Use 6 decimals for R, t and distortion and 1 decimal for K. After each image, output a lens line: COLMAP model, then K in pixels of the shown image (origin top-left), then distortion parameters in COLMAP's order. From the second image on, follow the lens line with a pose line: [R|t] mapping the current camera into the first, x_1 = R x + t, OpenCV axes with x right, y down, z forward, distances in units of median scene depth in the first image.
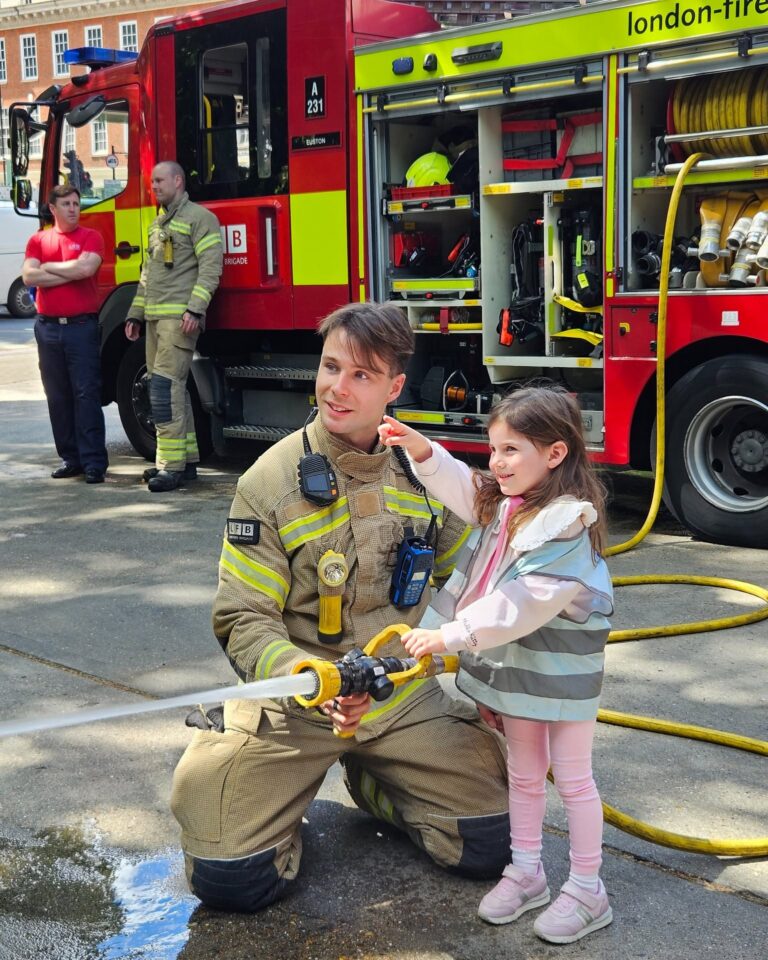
lens RADIAL K [[1292.4, 0, 384.0], [0, 1292.4, 480.0], [0, 0, 1]] dist [0.009248, -0.098262]
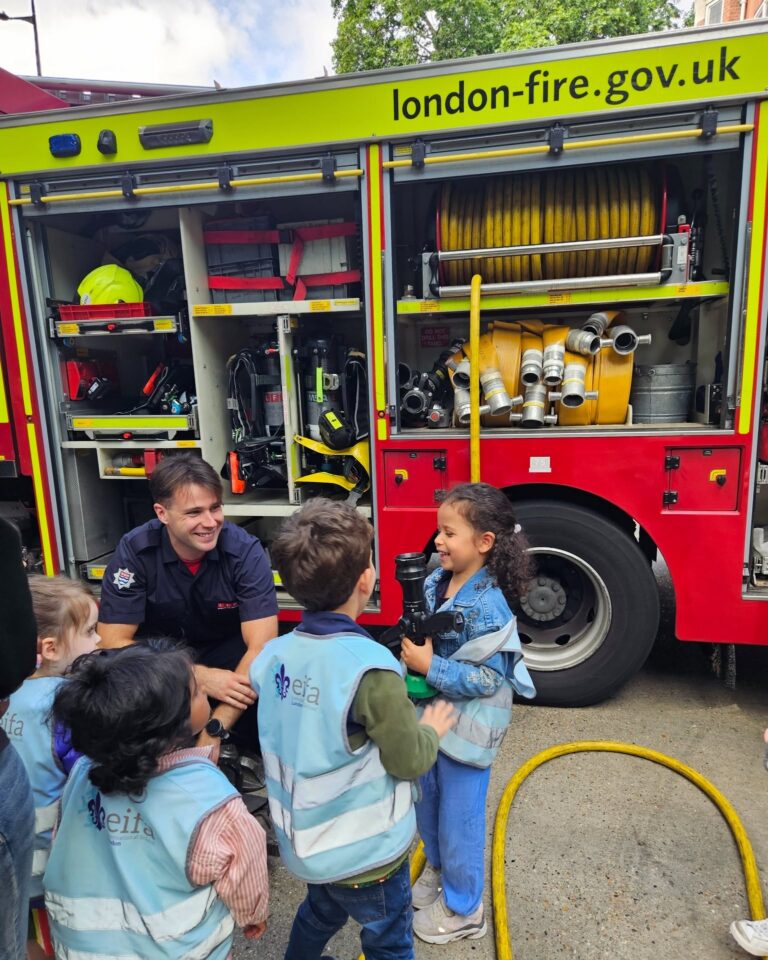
lens RADIAL K [[662.7, 0, 388.3], [0, 662.7, 515.4], [0, 0, 1]] dist [0.042047, -0.032878]
pose [[0.857250, -0.099711, 0.505154, -0.047306], [0.082980, 0.995000, 0.055583, -0.108179], [-0.508171, -0.005731, 0.861237, 0.575238]]
